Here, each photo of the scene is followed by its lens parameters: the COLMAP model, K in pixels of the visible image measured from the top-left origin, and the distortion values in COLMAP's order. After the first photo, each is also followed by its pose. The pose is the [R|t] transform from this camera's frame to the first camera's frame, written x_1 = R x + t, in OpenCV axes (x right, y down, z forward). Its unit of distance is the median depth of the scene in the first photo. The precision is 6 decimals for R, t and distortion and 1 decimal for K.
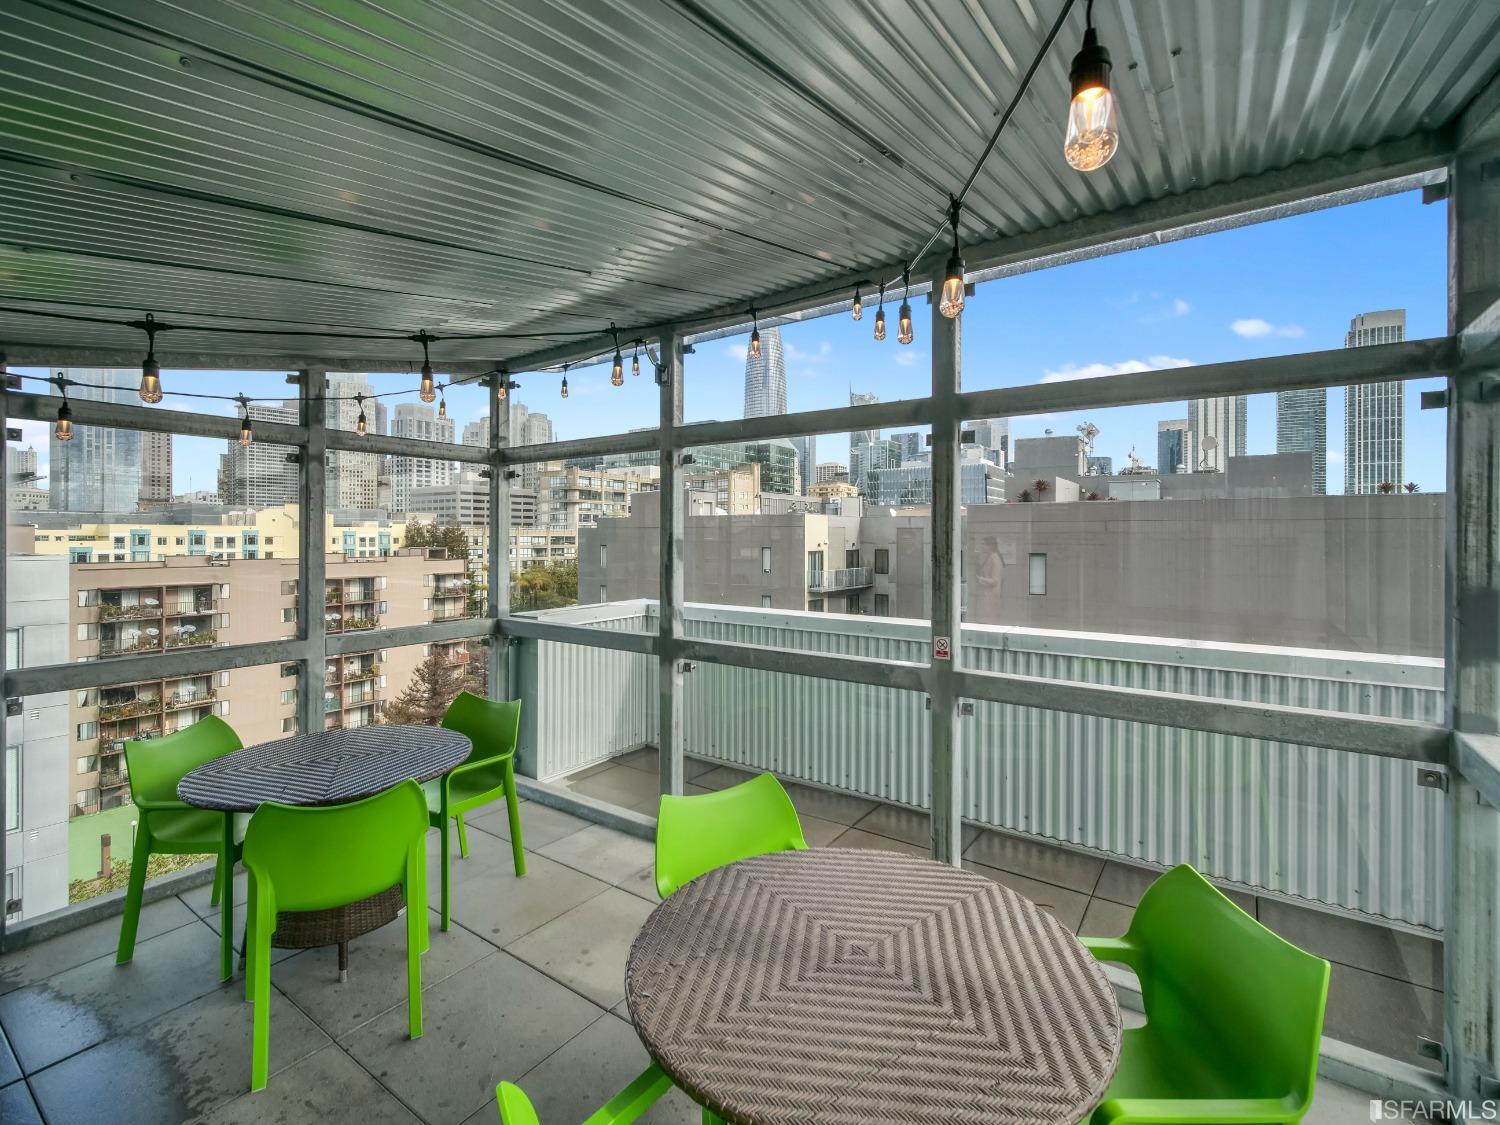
lens RADIAL K [[683.3, 0, 749.5], [0, 683.3, 540.0], [0, 0, 1]] dist [-0.000371, -0.000388]
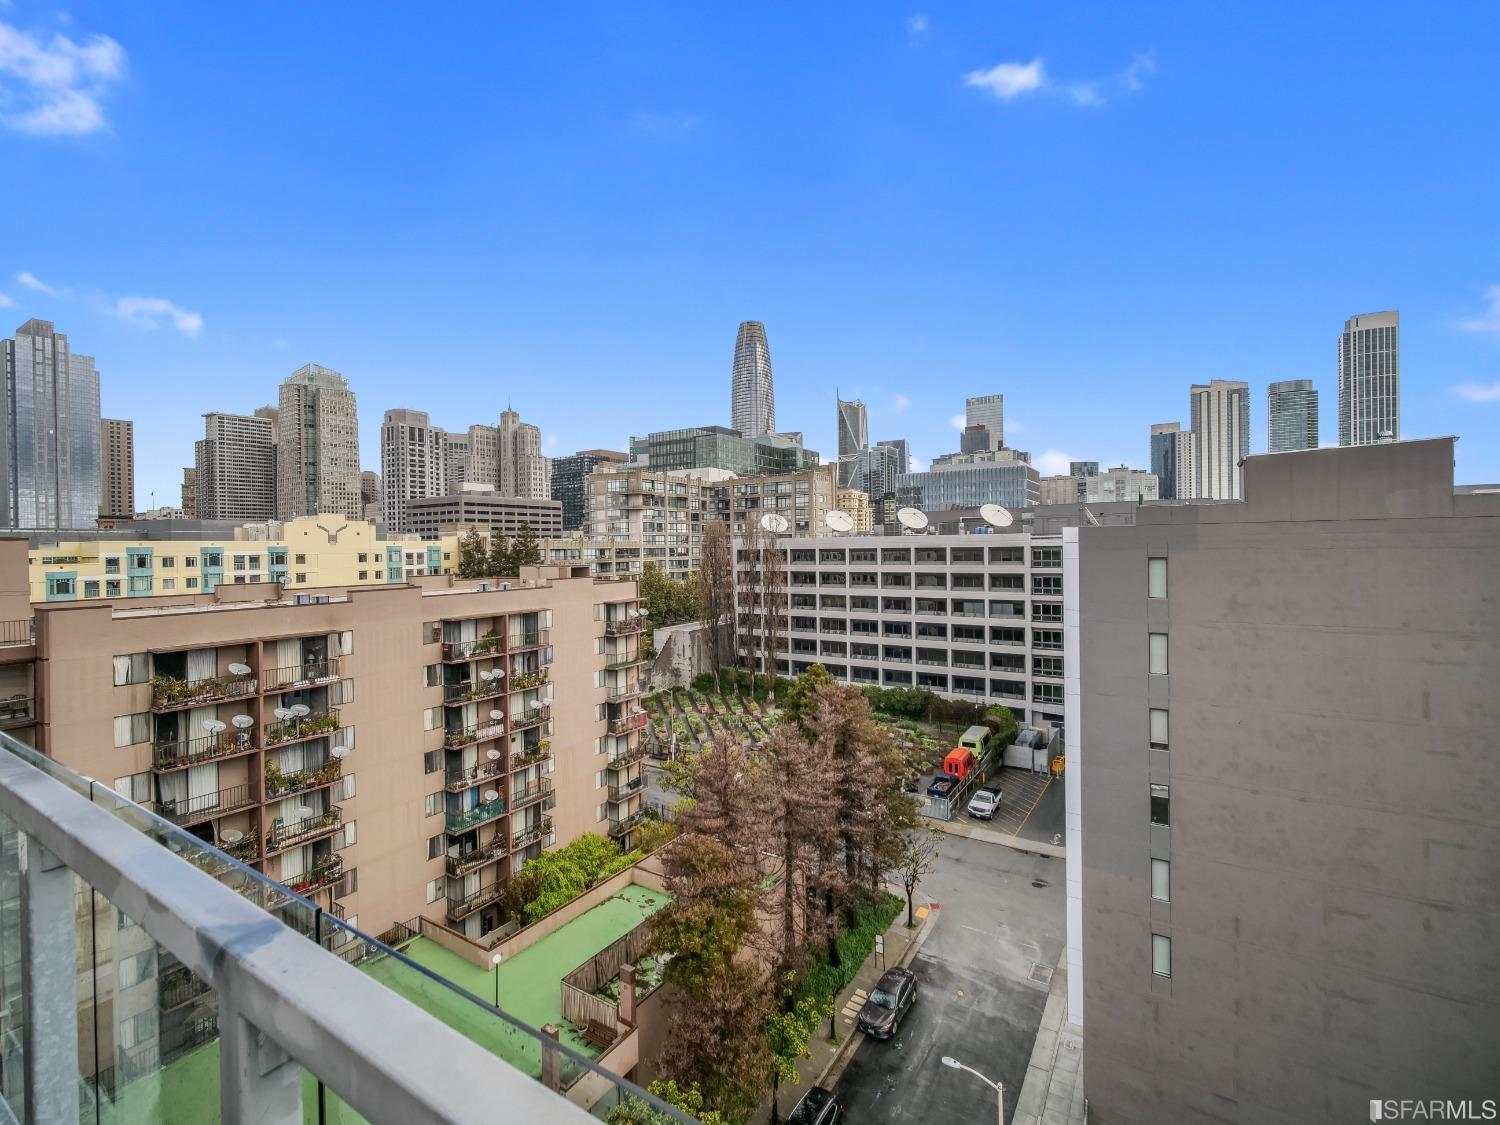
lens RADIAL K [[673.1, 0, 745.0], [0, 673.1, 551.4], [0, 0, 1]] dist [0.000496, -0.000969]
pose [[0.998889, -0.016807, 0.044019, -0.243083], [0.016717, 0.999857, 0.002420, -0.001522], [-0.044054, -0.001682, 0.999028, 0.213224]]
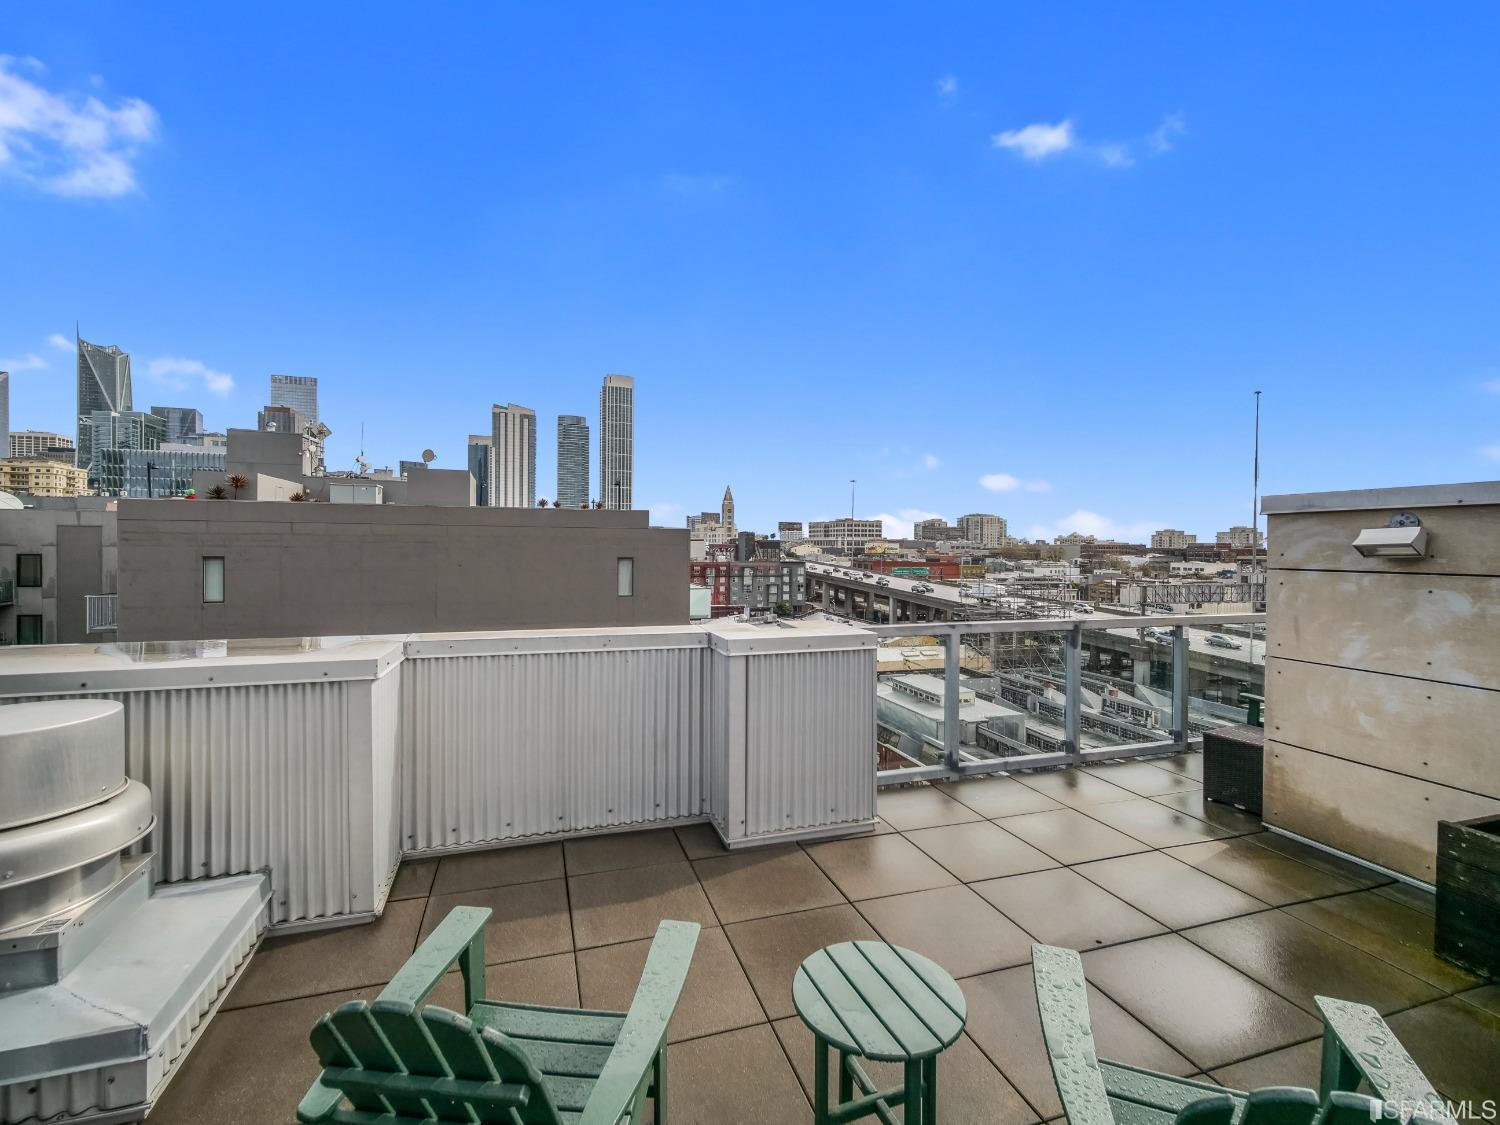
lens RADIAL K [[673.1, 0, 745.0], [0, 673.1, 551.4], [0, 0, 1]] dist [0.000496, -0.000969]
pose [[0.603163, -0.005214, 0.797601, 0.031393], [-0.004461, 0.999941, 0.009911, 0.000222], [-0.797606, -0.009536, 0.603104, -0.020641]]
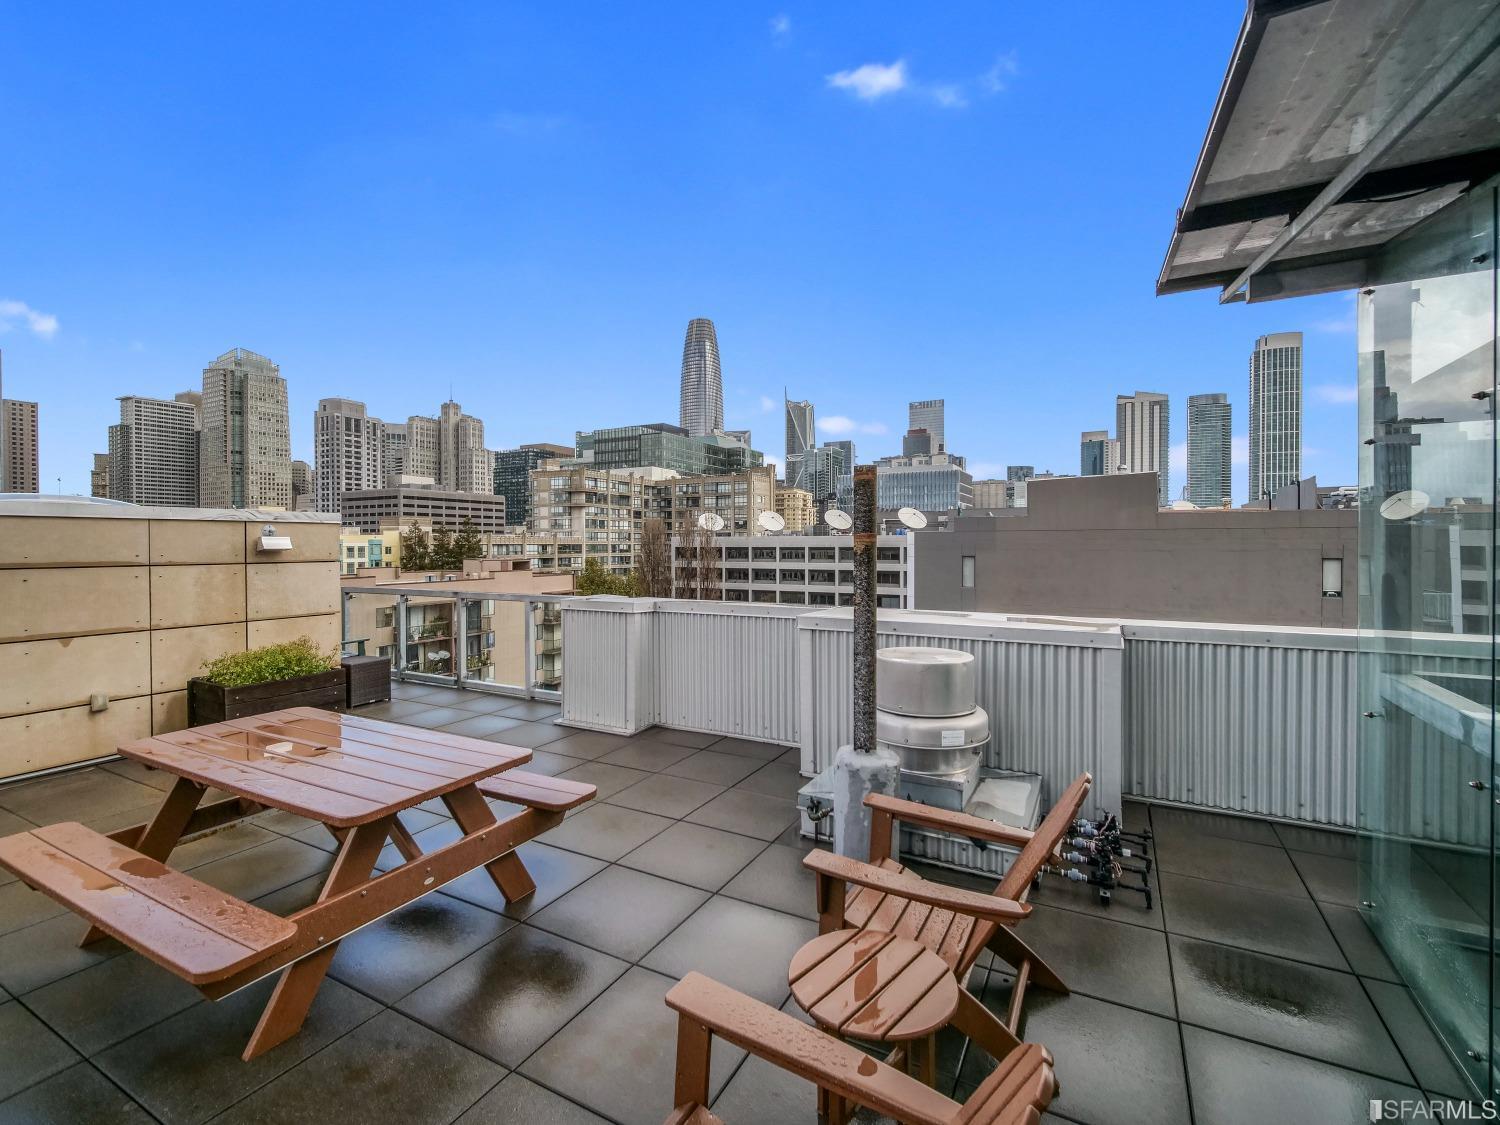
lens RADIAL K [[676.9, 0, 745.0], [0, 676.9, 550.9], [0, 0, 1]] dist [0.001766, -0.001272]
pose [[0.992817, -0.005841, 0.119503, -0.228255], [0.005183, 0.999970, 0.005818, -0.001171], [-0.119533, -0.005157, 0.992817, 0.149294]]
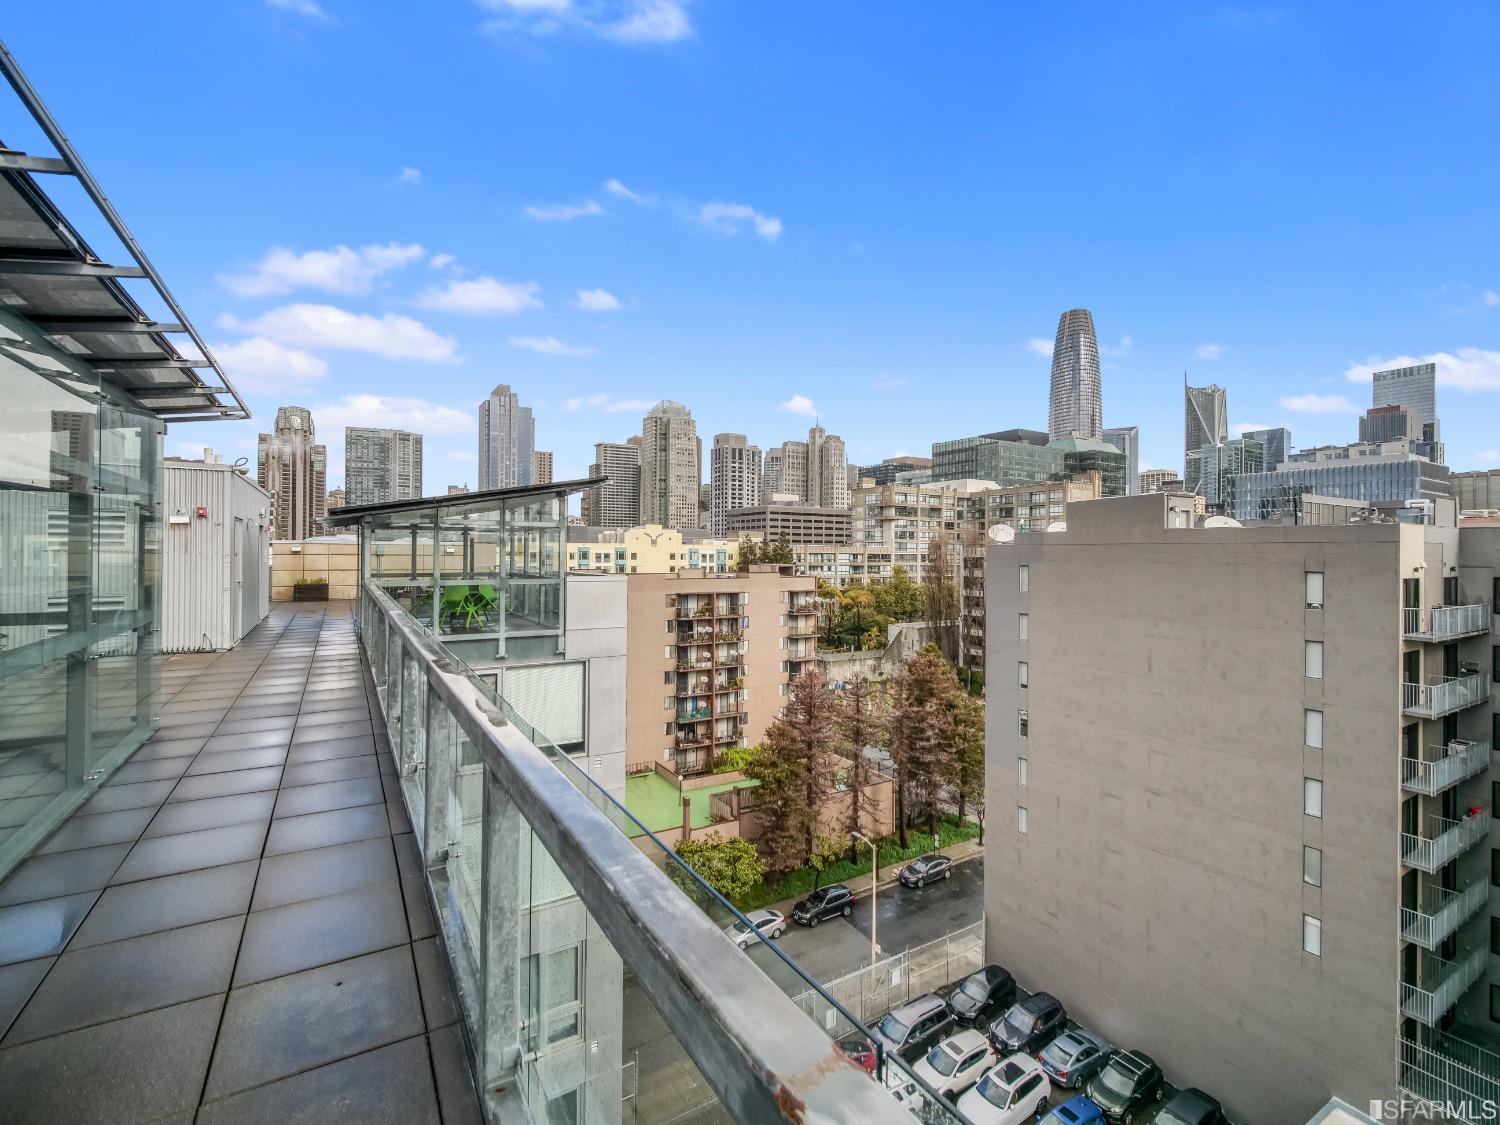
lens RADIAL K [[676.9, 0, 745.0], [0, 676.9, 550.9], [0, 0, 1]] dist [0.001766, -0.001272]
pose [[0.914180, 0.003051, -0.405296, -0.081650], [-0.006980, 0.999942, -0.008218, -0.000298], [0.405247, 0.010342, 0.914149, 0.043450]]
